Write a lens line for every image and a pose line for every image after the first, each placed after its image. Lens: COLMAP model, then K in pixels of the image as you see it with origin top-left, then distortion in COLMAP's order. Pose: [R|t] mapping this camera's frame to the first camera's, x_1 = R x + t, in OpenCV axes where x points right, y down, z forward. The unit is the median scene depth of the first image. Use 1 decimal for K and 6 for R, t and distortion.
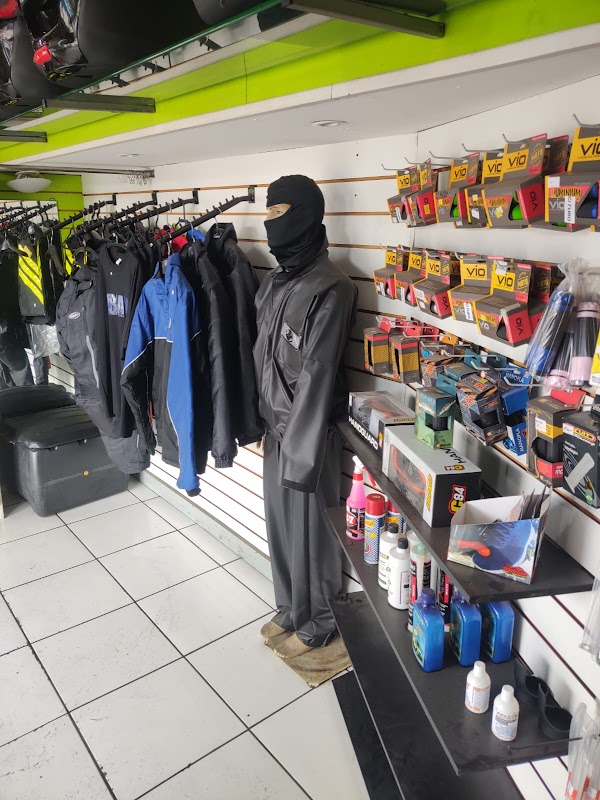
lens RADIAL K [[596.6, 0, 300.0], [0, 596.6, 400.0], [0, 0, 1]] dist [0.004206, 0.002567]
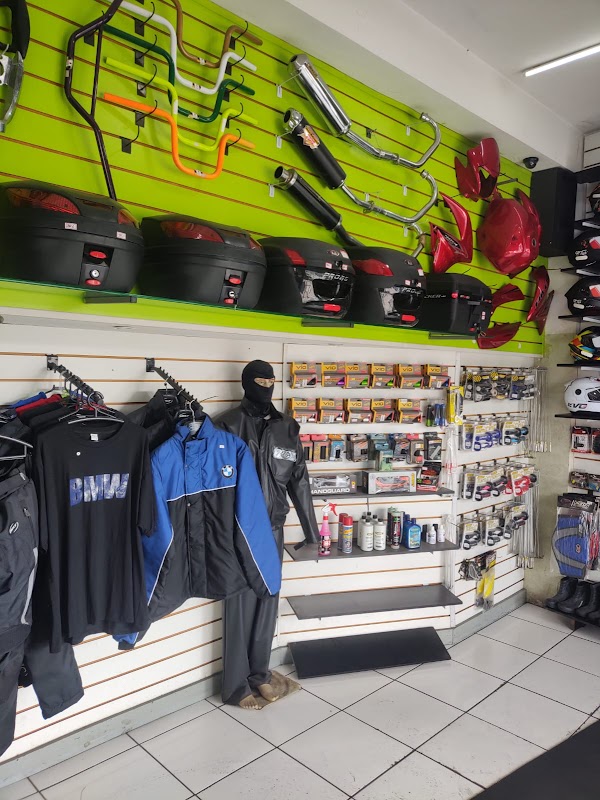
lens RADIAL K [[596.6, 0, 300.0], [0, 596.6, 400.0], [0, 0, 1]] dist [0.004206, 0.002567]
pose [[-0.090690, -0.056660, 0.994266, -1.398895], [0.272540, 0.958854, 0.079501, -0.320784], [-0.957861, 0.278188, -0.071517, 0.897820]]
